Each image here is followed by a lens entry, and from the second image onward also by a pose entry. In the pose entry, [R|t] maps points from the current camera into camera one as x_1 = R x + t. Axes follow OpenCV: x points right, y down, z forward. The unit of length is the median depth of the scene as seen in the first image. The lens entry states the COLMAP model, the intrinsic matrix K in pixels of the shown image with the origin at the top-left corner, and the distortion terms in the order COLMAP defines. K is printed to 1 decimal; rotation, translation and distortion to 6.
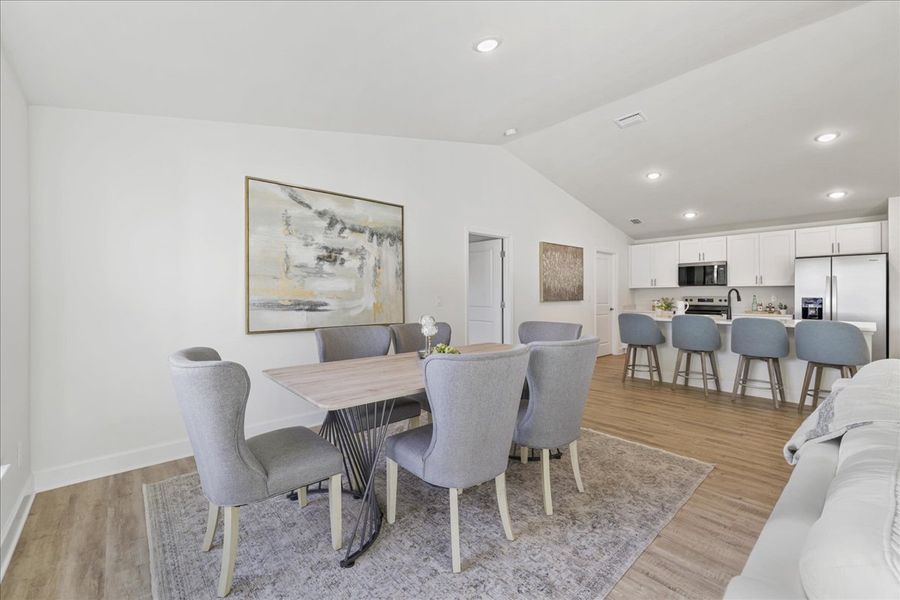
lens RADIAL K [[382.2, 0, 451.5], [0, 382.2, 295.1], [0, 0, 1]] dist [-0.000011, 0.000310]
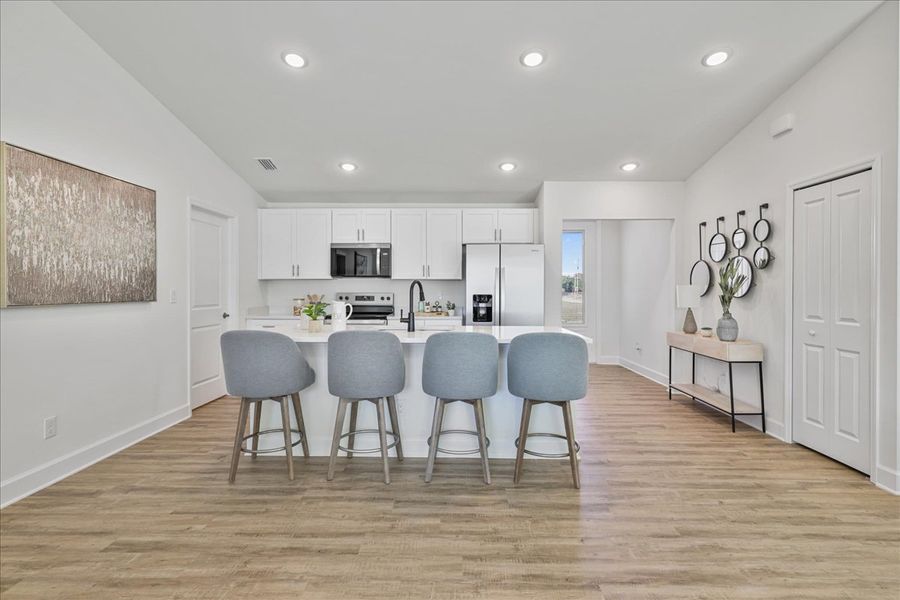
lens RADIAL K [[436.5, 0, 448.7], [0, 436.5, 294.8], [0, 0, 1]] dist [-0.001460, -0.001088]
pose [[0.683491, -0.004028, 0.729948, 0.243246], [-0.003201, 0.999959, 0.008515, 0.000167], [-0.729952, -0.008156, 0.683450, 0.448017]]
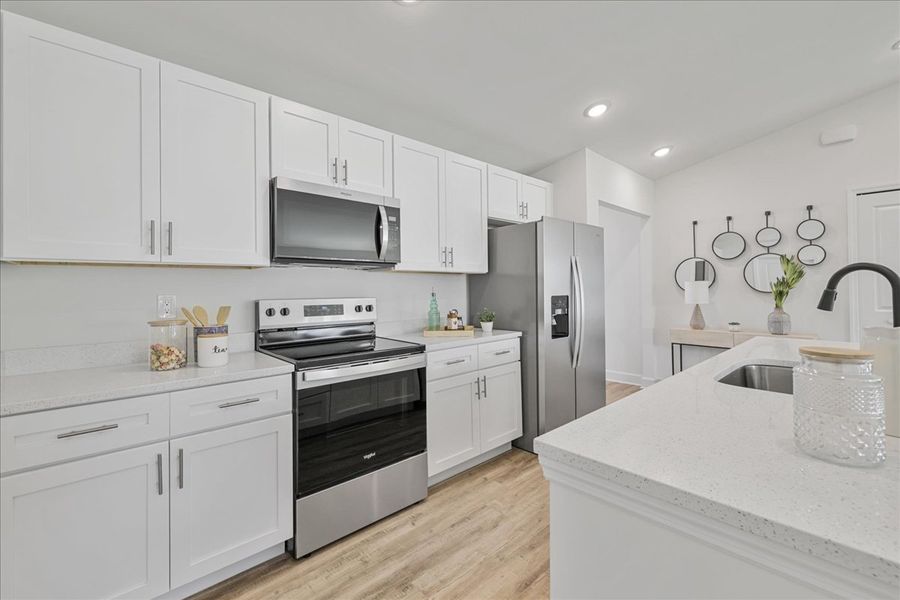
lens RADIAL K [[379.4, 0, 455.3], [0, 379.4, 288.4], [0, 0, 1]] dist [-0.001022, -0.000601]
pose [[-0.007897, 0.004581, 0.999958, 0.444533], [0.013697, 0.999896, -0.004472, -0.002600], [-0.999875, 0.013661, -0.007959, 1.178915]]
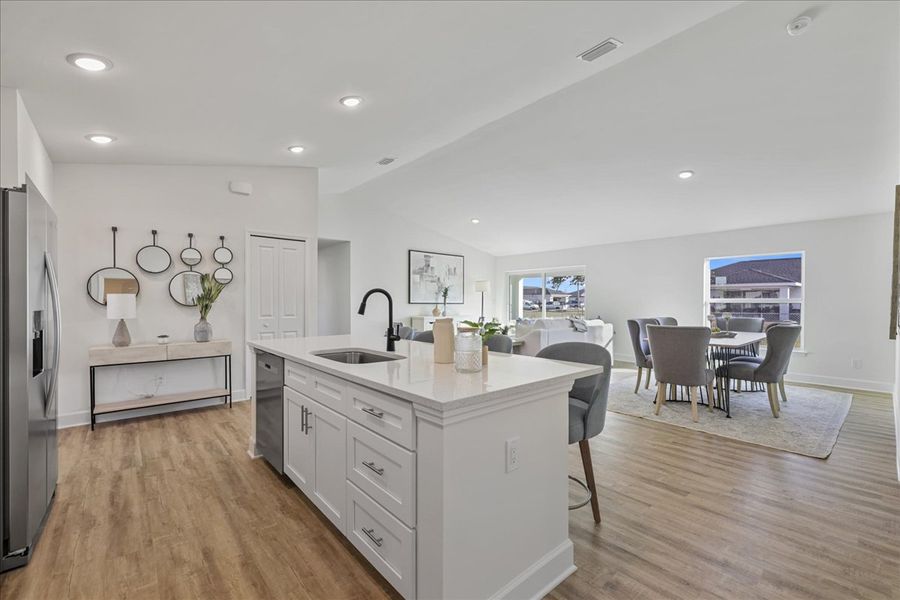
lens RADIAL K [[379.4, 0, 451.6], [0, 379.4, 302.4], [0, 0, 1]] dist [-0.001022, -0.000601]
pose [[-0.999827, -0.000392, 0.018611, 0.583672], [-0.000281, 0.999982, 0.005933, -0.002522], [-0.018613, 0.005927, -0.999809, 1.369401]]
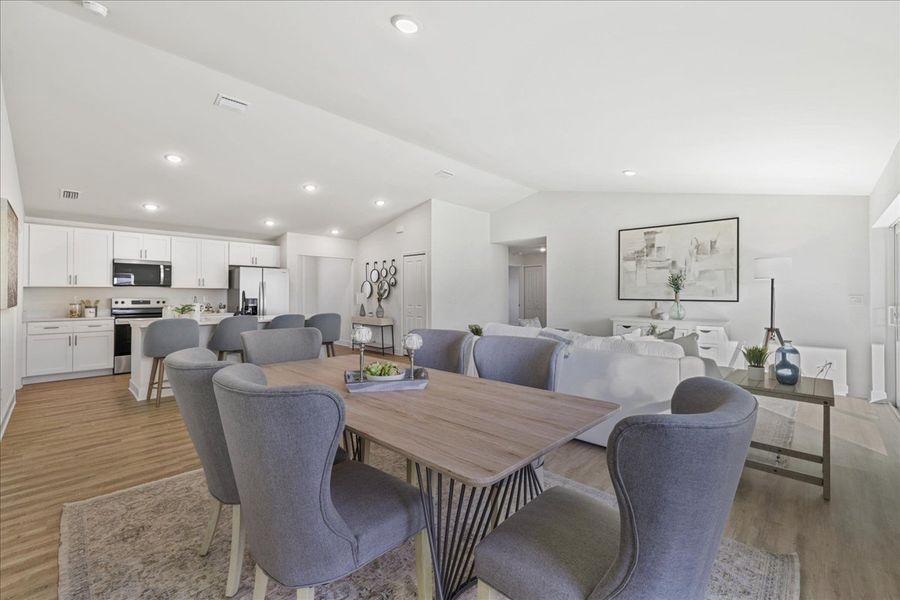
lens RADIAL K [[379.4, 0, 450.0], [0, 379.4, 291.9], [0, 0, 1]] dist [-0.001022, -0.000601]
pose [[-0.066828, 0.008595, 0.997727, -0.371469], [0.001005, 0.999963, -0.008547, -0.003160], [-0.997764, 0.000432, -0.066834, 0.437018]]
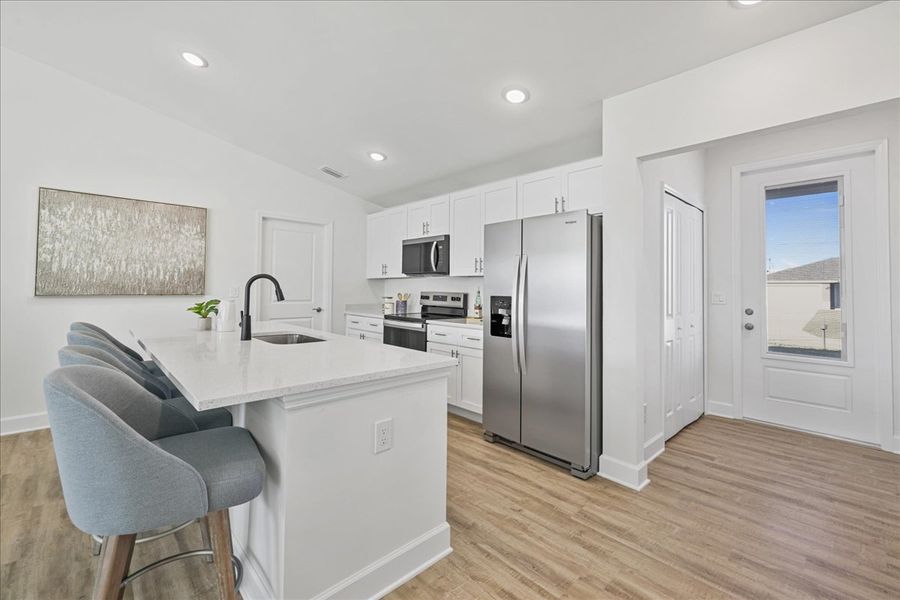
lens RADIAL K [[379.4, 0, 450.2], [0, 379.4, 281.2], [0, 0, 1]] dist [-0.001022, -0.000601]
pose [[0.999549, 0.014979, 0.026020, 0.881683], [-0.014433, 0.999674, -0.021047, -0.001640], [-0.026326, 0.020662, 0.999440, 0.486048]]
